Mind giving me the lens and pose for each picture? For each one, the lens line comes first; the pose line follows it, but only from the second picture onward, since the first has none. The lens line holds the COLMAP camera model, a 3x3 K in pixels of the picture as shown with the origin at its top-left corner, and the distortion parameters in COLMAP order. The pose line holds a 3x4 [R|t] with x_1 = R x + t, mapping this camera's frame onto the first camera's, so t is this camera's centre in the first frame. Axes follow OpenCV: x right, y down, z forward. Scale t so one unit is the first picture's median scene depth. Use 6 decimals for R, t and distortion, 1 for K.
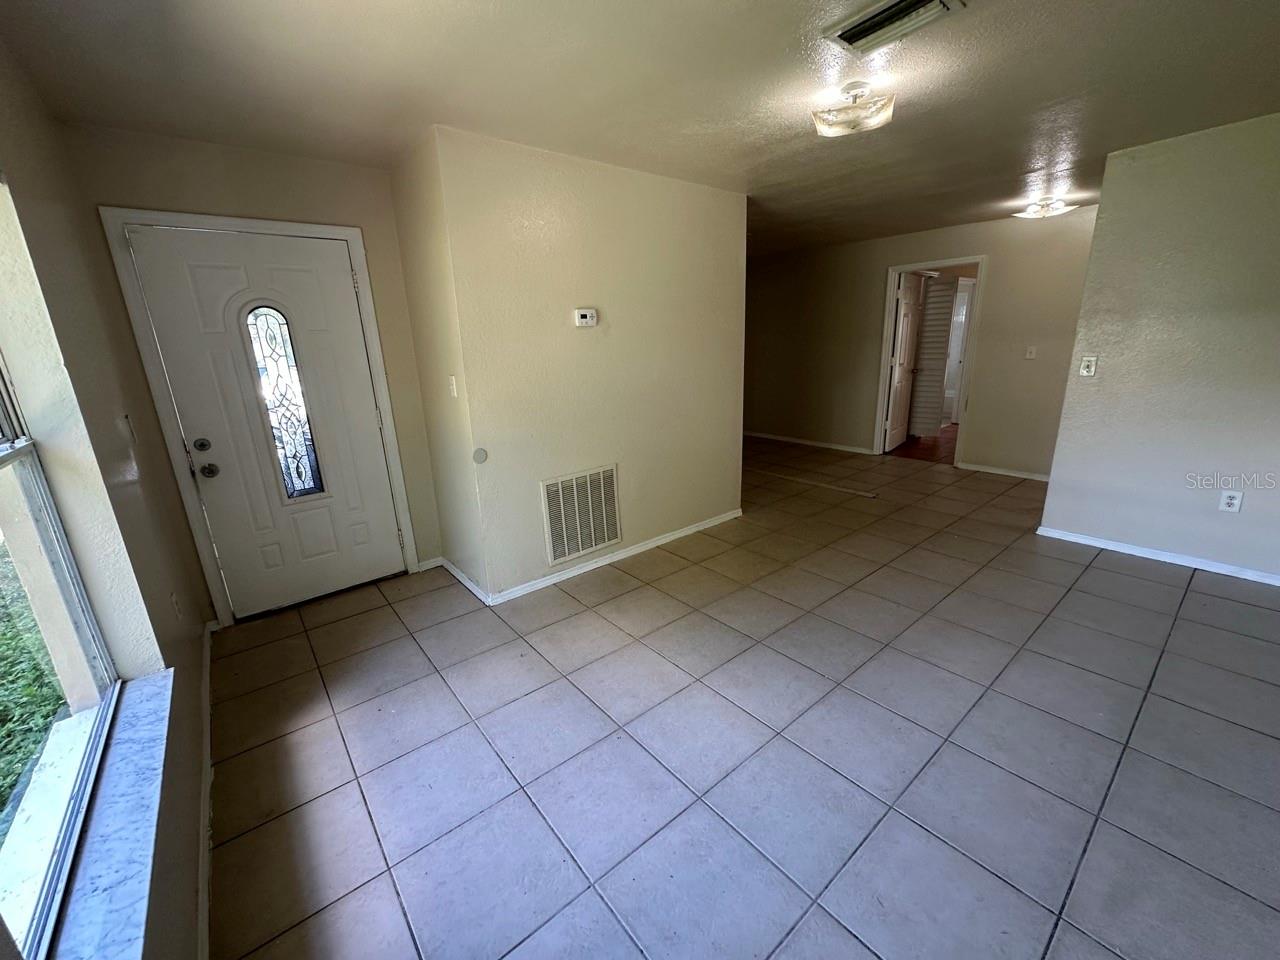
lens RADIAL K [[511.9, 0, 639.7], [0, 511.9, 478.5], [0, 0, 1]] dist [-0.002840, -0.000354]
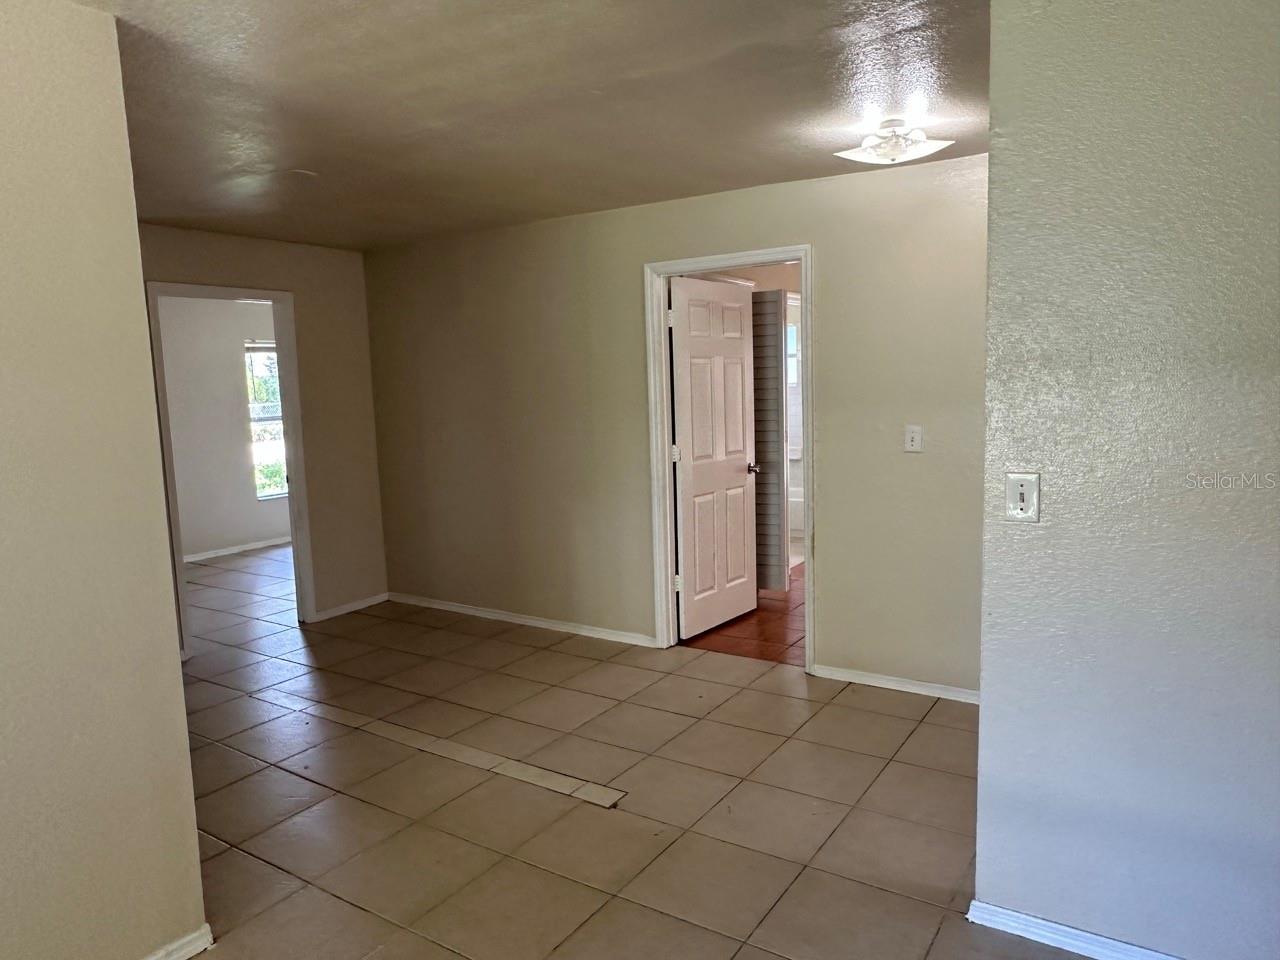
lens RADIAL K [[847.5, 0, 643.6], [0, 847.5, 488.6], [0, 0, 1]] dist [-0.002989, -0.001450]
pose [[0.953021, -0.032138, 0.301194, 0.310576], [0.077442, 0.987160, -0.139707, -0.120046], [-0.292837, 0.156469, 0.943273, 0.360349]]
